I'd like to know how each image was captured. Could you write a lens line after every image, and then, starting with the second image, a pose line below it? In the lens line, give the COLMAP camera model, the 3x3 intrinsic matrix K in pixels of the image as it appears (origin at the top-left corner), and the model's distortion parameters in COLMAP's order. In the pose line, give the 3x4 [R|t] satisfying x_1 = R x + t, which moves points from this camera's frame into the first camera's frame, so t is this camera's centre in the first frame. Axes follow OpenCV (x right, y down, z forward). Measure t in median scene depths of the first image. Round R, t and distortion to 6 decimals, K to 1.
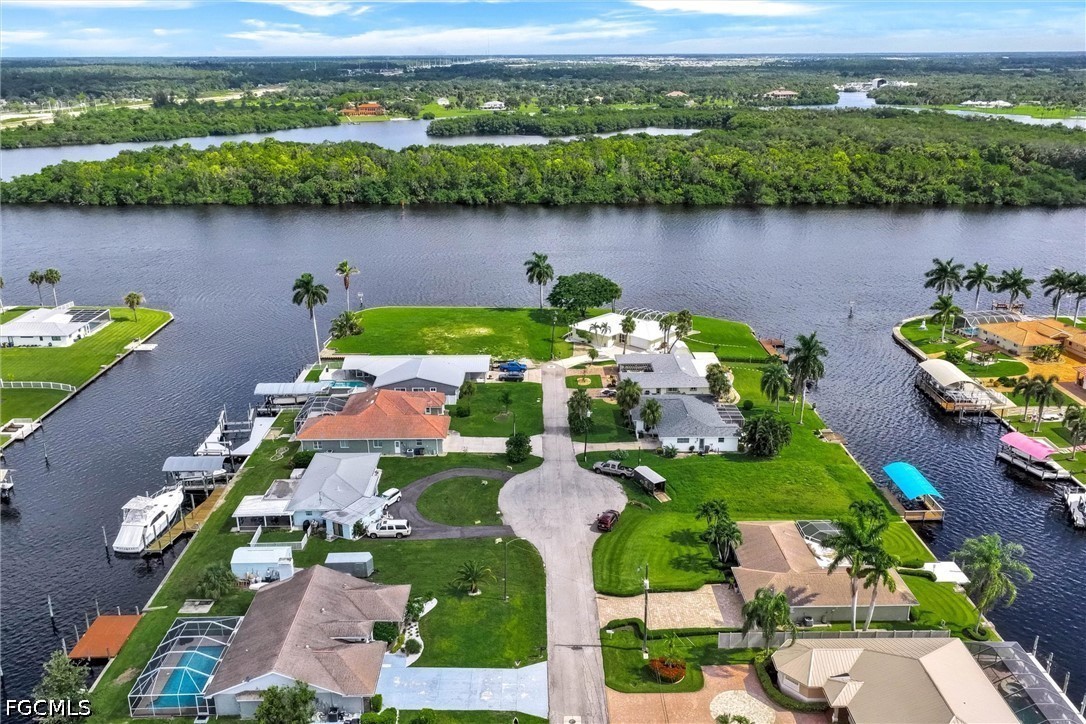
lens RADIAL K [[914.2, 0, 543.0], [0, 914.2, 362.0], [0, 0, 1]] dist [-0.016714, 0.044746]
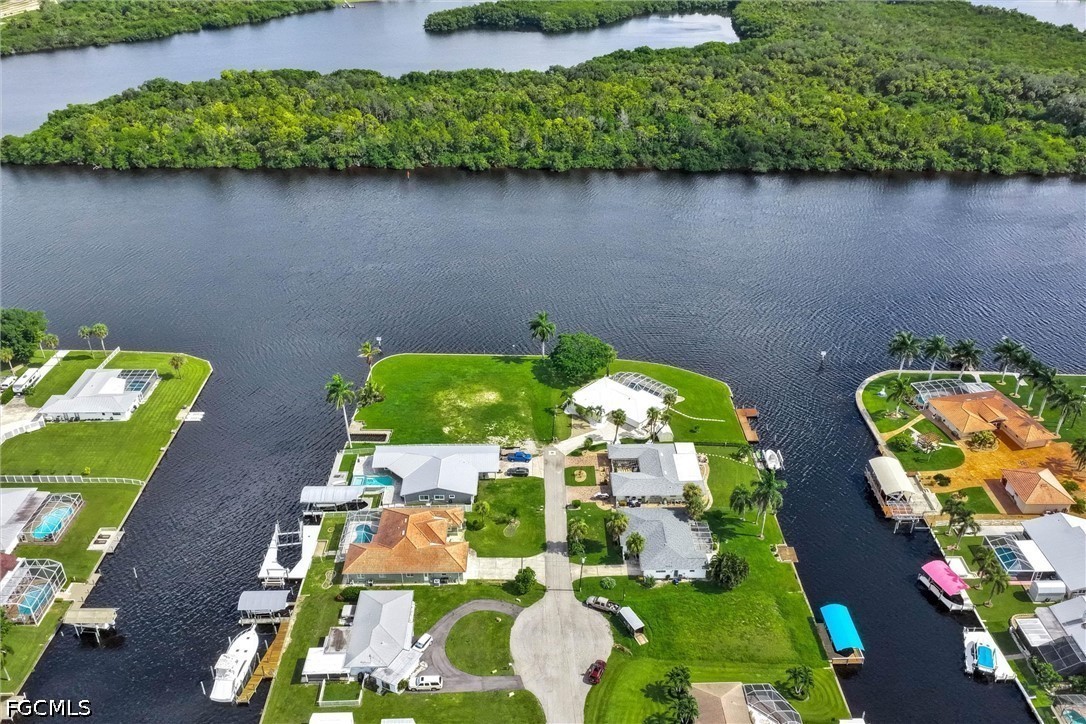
lens RADIAL K [[914.2, 0, 543.0], [0, 914.2, 362.0], [0, 0, 1]] dist [-0.016714, 0.044746]
pose [[1.000000, -0.000263, 0.000324, -0.001391], [0.000199, 0.982556, 0.185968, -0.152807], [-0.000367, -0.185968, 0.982556, -0.052981]]
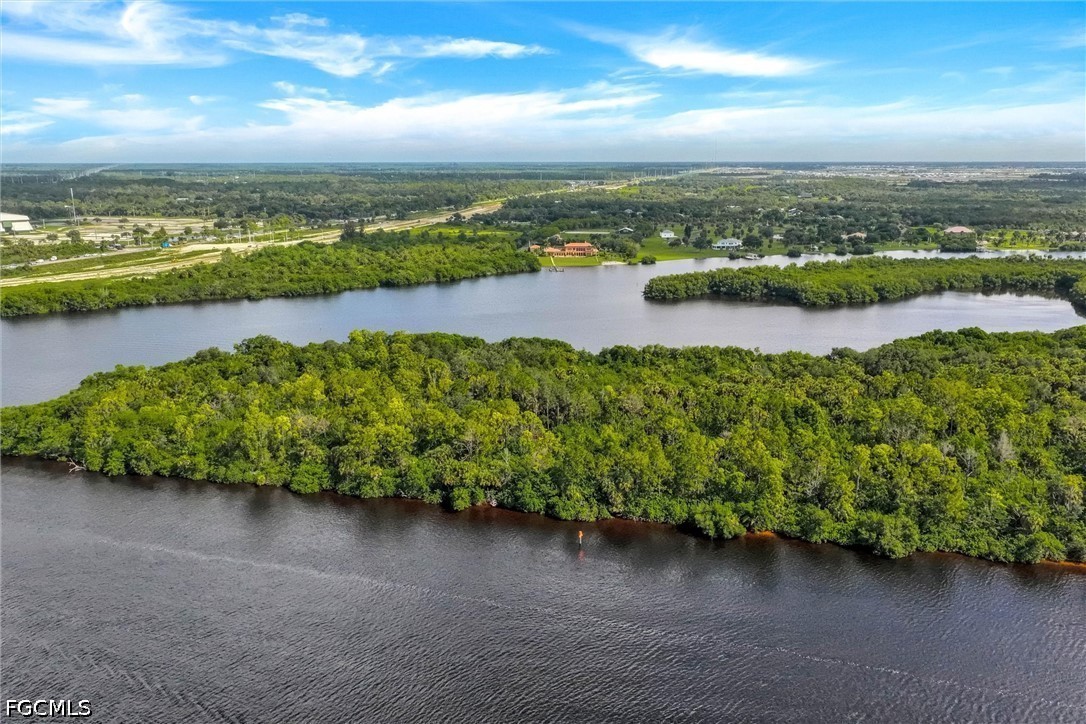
lens RADIAL K [[914.2, 0, 543.0], [0, 914.2, 362.0], [0, 0, 1]] dist [-0.016714, 0.044746]
pose [[0.971864, 0.054172, -0.229228, -0.058835], [-0.078642, 0.991976, -0.098992, -0.213303], [0.222026, 0.114233, 0.968326, 0.470374]]
